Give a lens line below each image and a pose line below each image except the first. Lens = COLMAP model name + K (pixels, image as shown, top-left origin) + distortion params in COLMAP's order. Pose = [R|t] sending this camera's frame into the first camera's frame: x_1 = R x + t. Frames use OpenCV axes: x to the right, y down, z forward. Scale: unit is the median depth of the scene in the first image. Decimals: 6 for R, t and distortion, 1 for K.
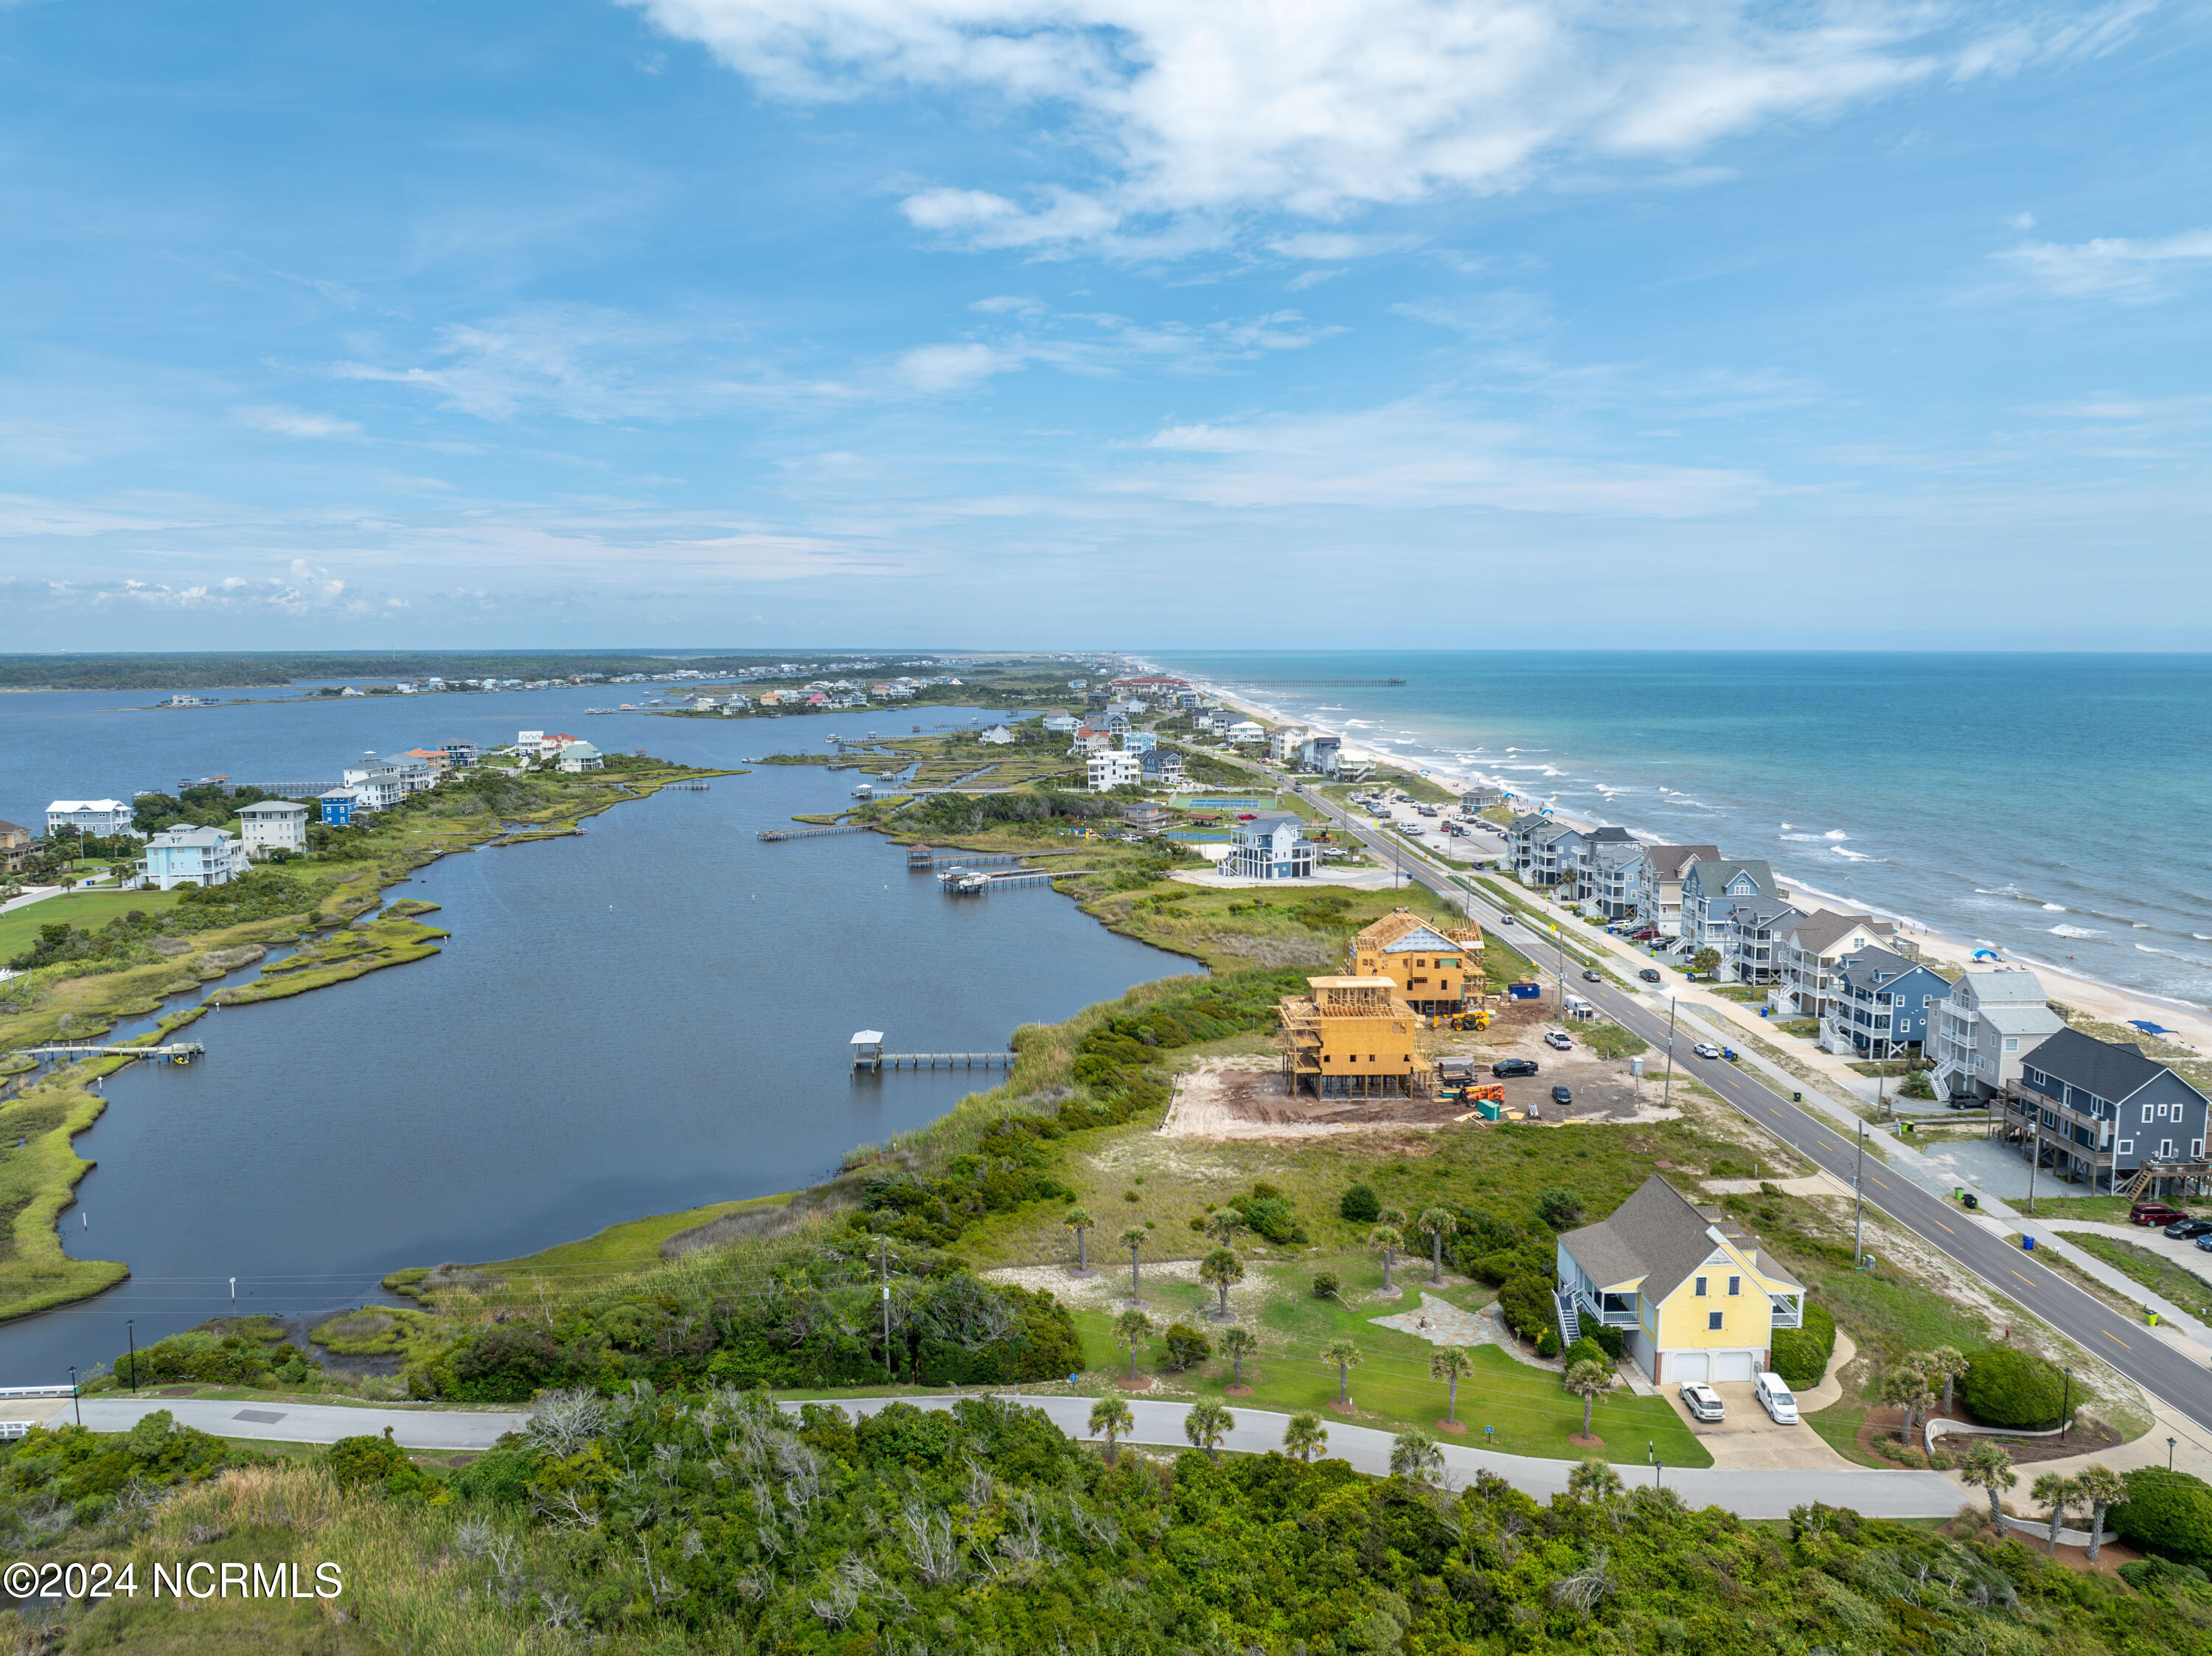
lens RADIAL K [[1556.3, 0, 1114.8], [0, 1556.3, 829.0], [0, 0, 1]] dist [-0.036589, 0.001457]
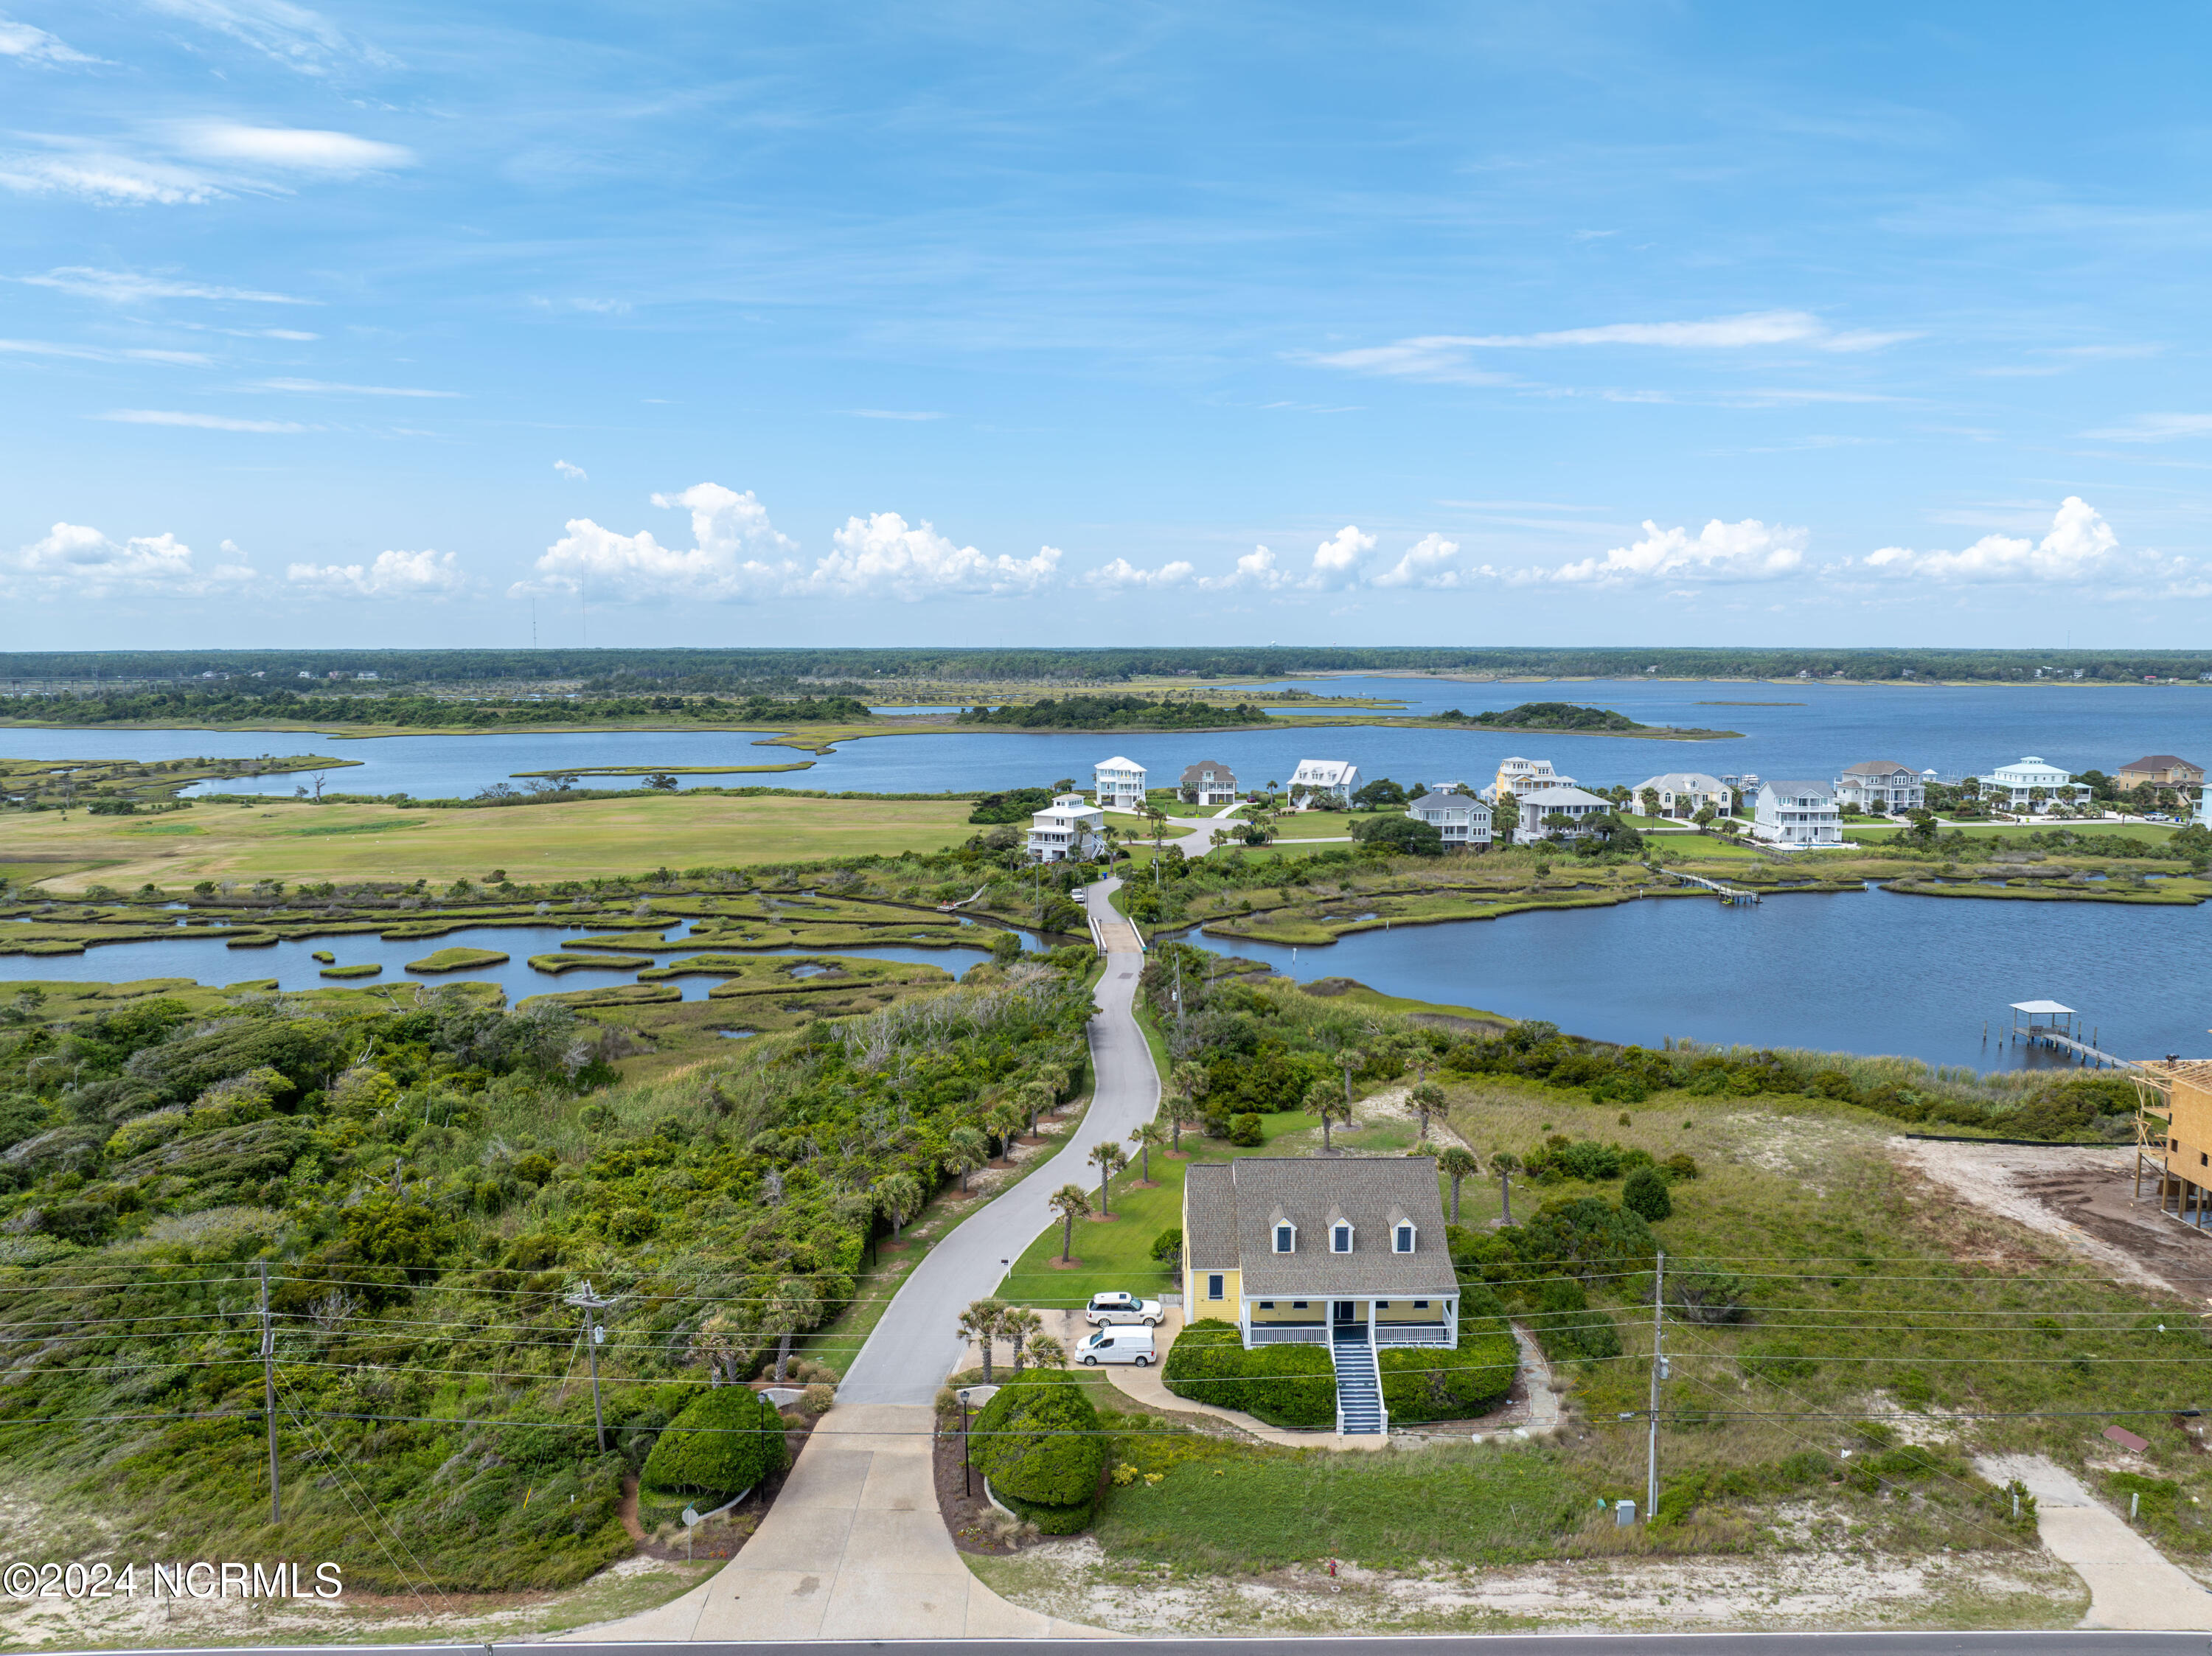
lens RADIAL K [[1588.9, 0, 1109.4], [0, 1588.9, 832.4], [0, 0, 1]] dist [-0.037417, -0.001737]
pose [[-0.027386, 0.118552, -0.992570, 0.600452], [-0.115373, 0.985932, 0.120942, 0.002485], [0.992945, 0.117827, -0.013323, 0.478108]]
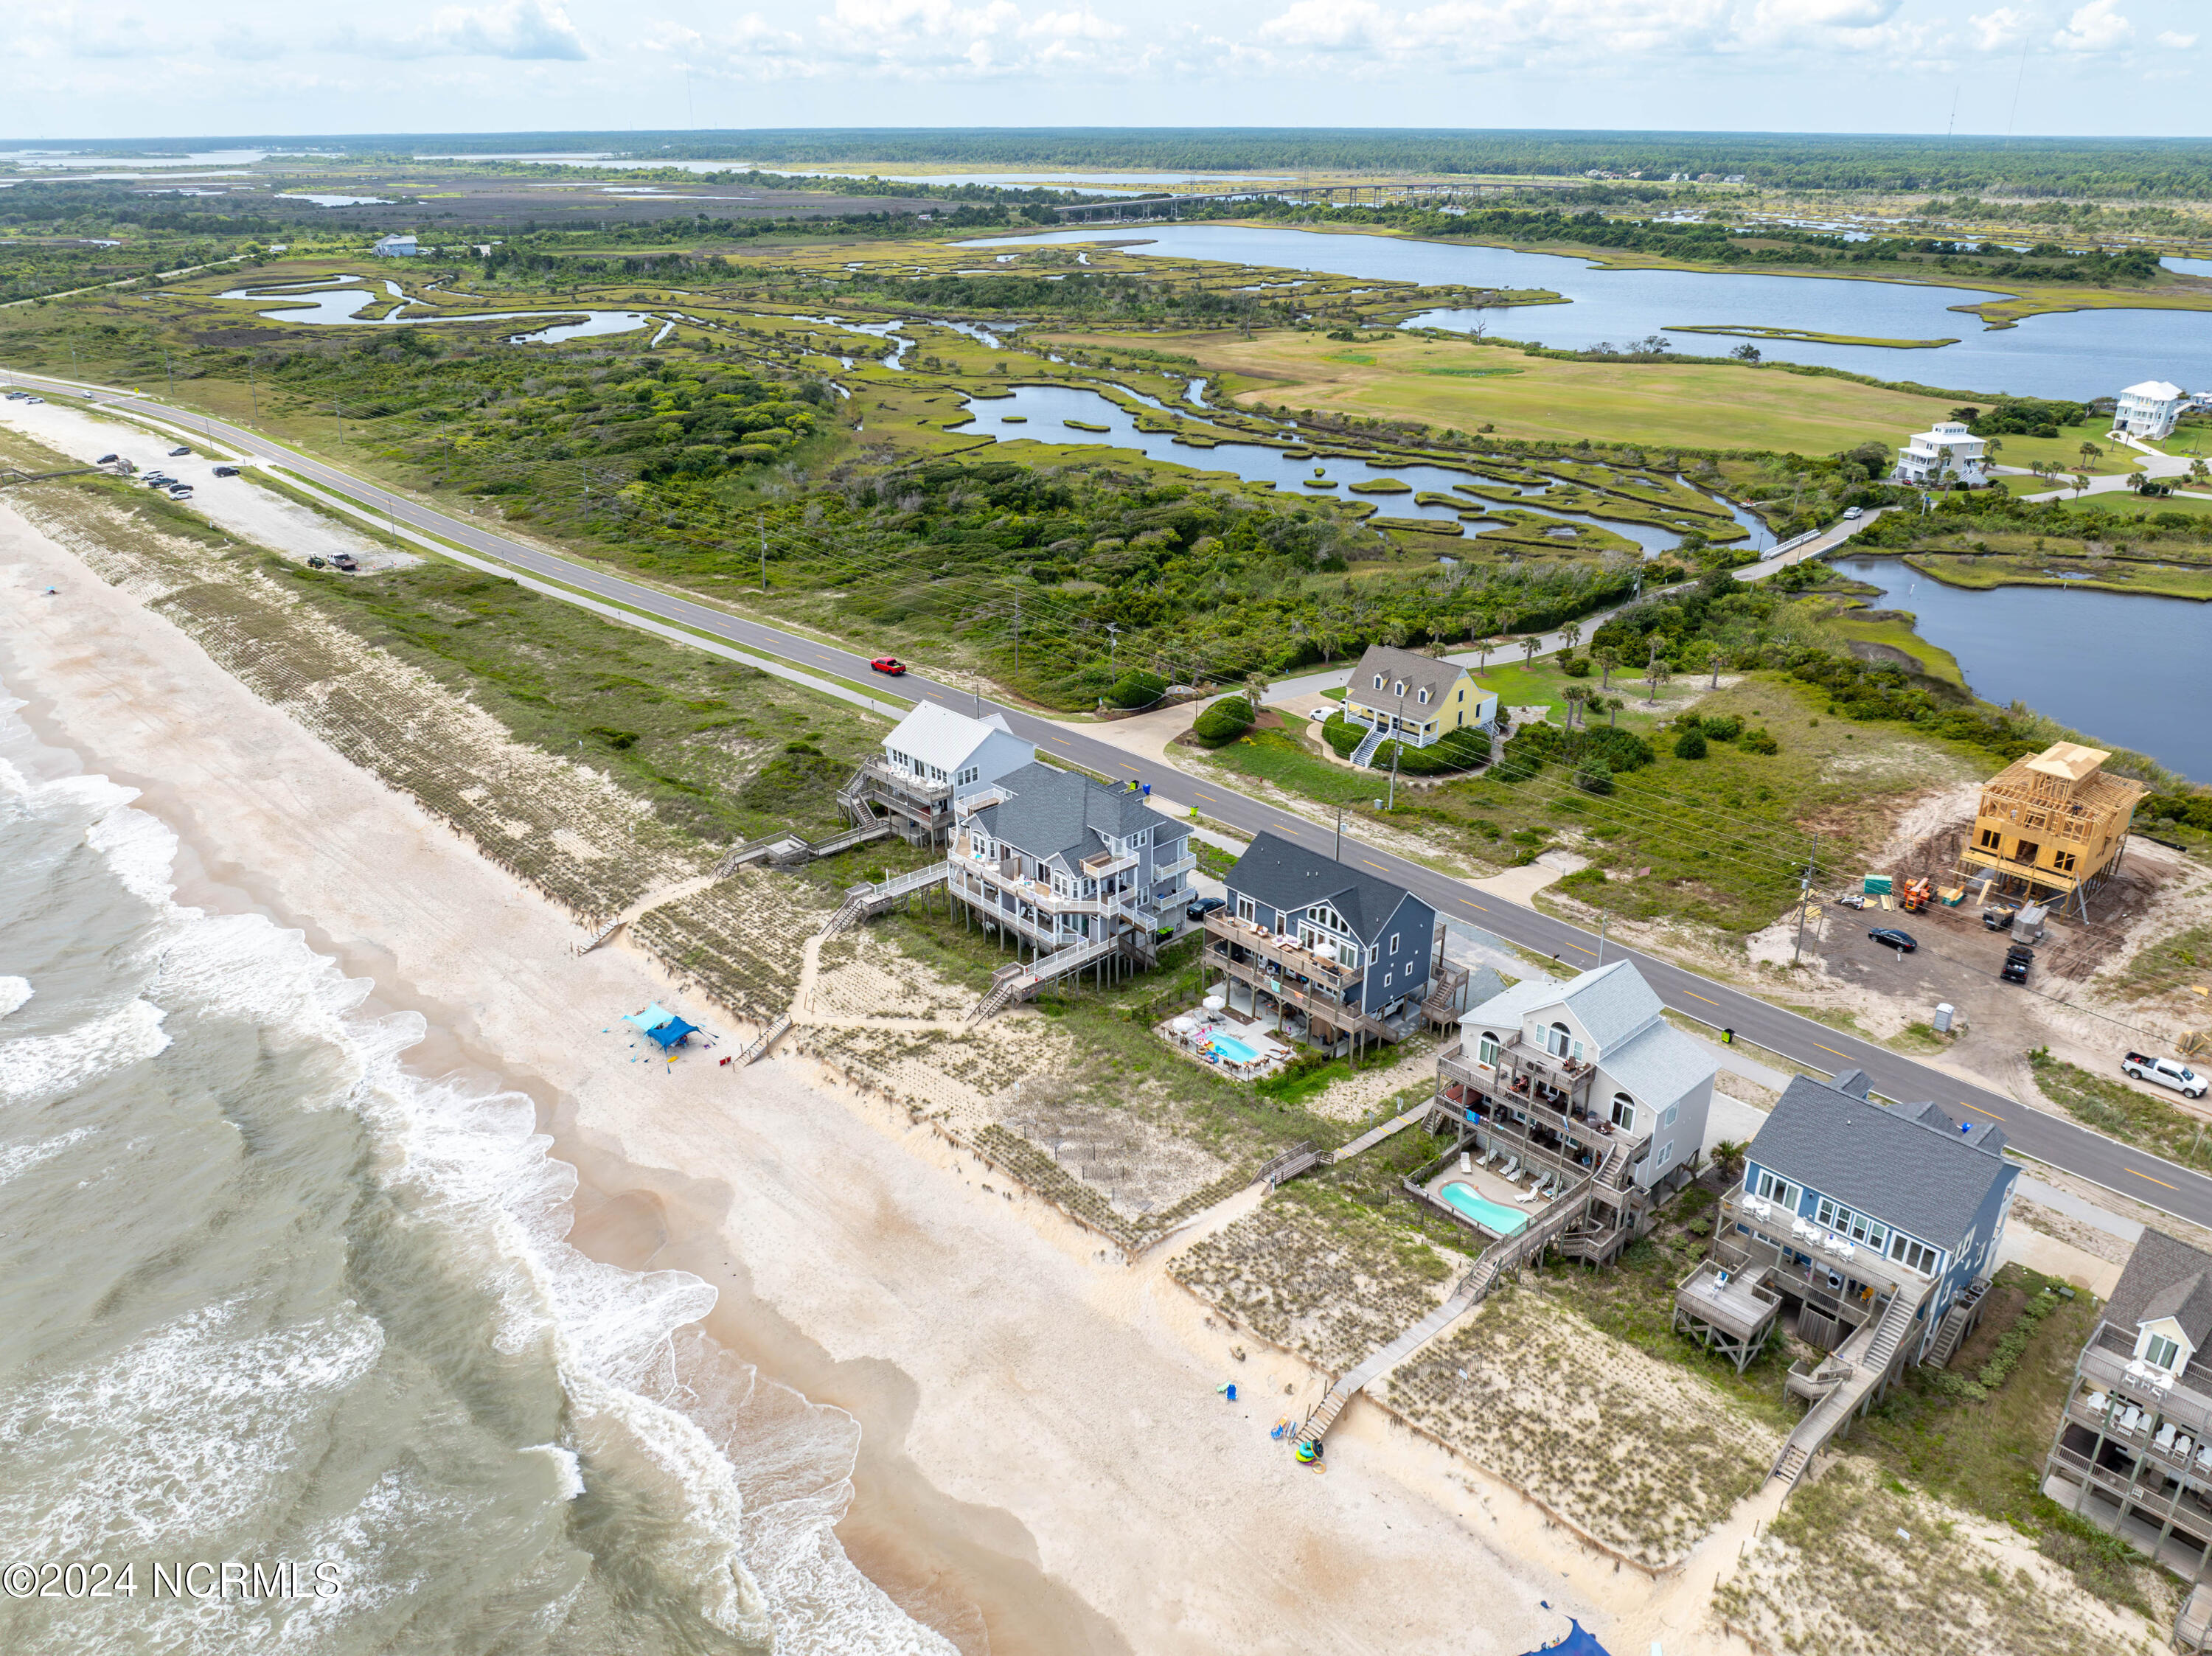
lens RADIAL K [[1588.9, 0, 1109.4], [0, 1588.9, 832.4], [0, 0, 1]] dist [-0.037417, -0.001737]
pose [[-0.753387, 0.272158, -0.598613, 0.870394], [-0.074663, 0.869041, 0.489075, -0.196497], [0.653325, 0.413157, -0.634404, 1.015663]]
